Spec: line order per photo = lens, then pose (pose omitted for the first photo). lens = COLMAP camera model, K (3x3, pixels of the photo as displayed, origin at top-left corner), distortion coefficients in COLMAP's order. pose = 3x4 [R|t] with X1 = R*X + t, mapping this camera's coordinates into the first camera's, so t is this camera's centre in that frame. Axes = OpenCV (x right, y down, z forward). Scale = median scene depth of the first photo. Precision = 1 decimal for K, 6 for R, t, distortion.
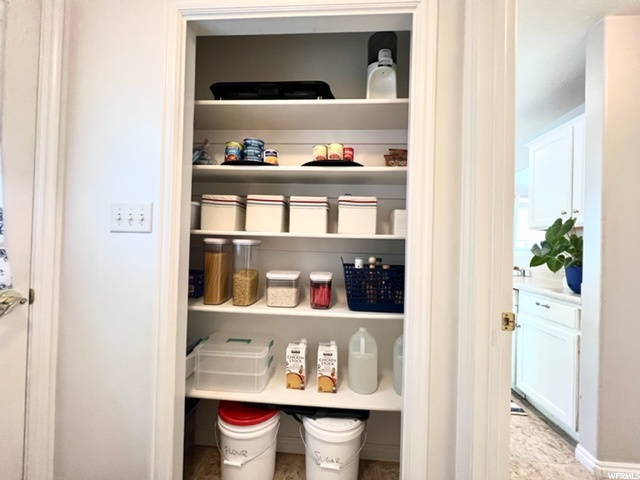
lens RADIAL K [[256.4, 0, 318.7], [0, 256.4, 242.5], [0, 0, 1]] dist [0.000206, -0.000071]
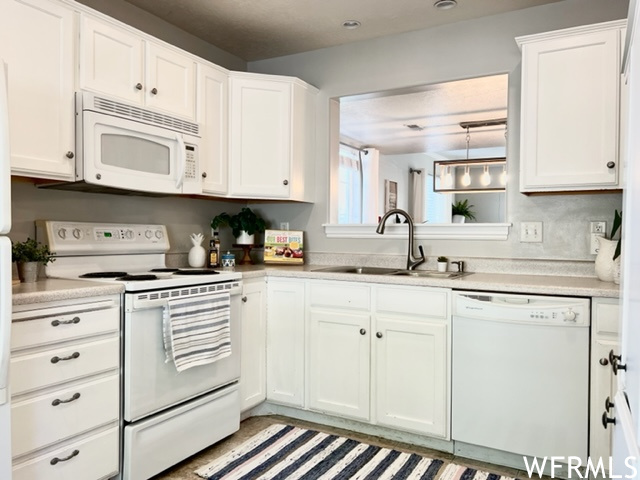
lens RADIAL K [[504.6, 0, 318.3], [0, 504.6, 241.4], [0, 0, 1]] dist [0.035230, -0.005242]
pose [[0.428090, -0.037503, 0.902958, -0.527858], [-0.006746, 0.998978, 0.044689, 0.021459], [-0.903711, -0.025223, 0.427400, 1.215581]]
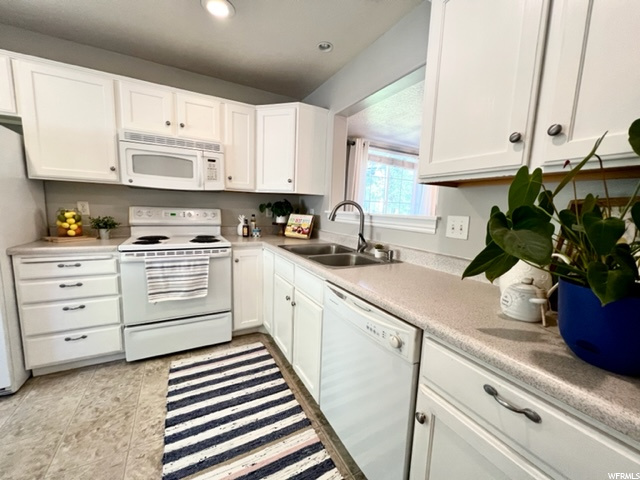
lens RADIAL K [[256.4, 0, 318.7], [0, 256.4, 242.5], [0, 0, 1]] dist [0.000206, -0.000071]
pose [[0.845809, -0.068852, 0.529024, 0.497233], [-0.018451, 0.987268, 0.157993, -0.008819], [-0.533166, -0.143393, 0.833770, 0.878184]]
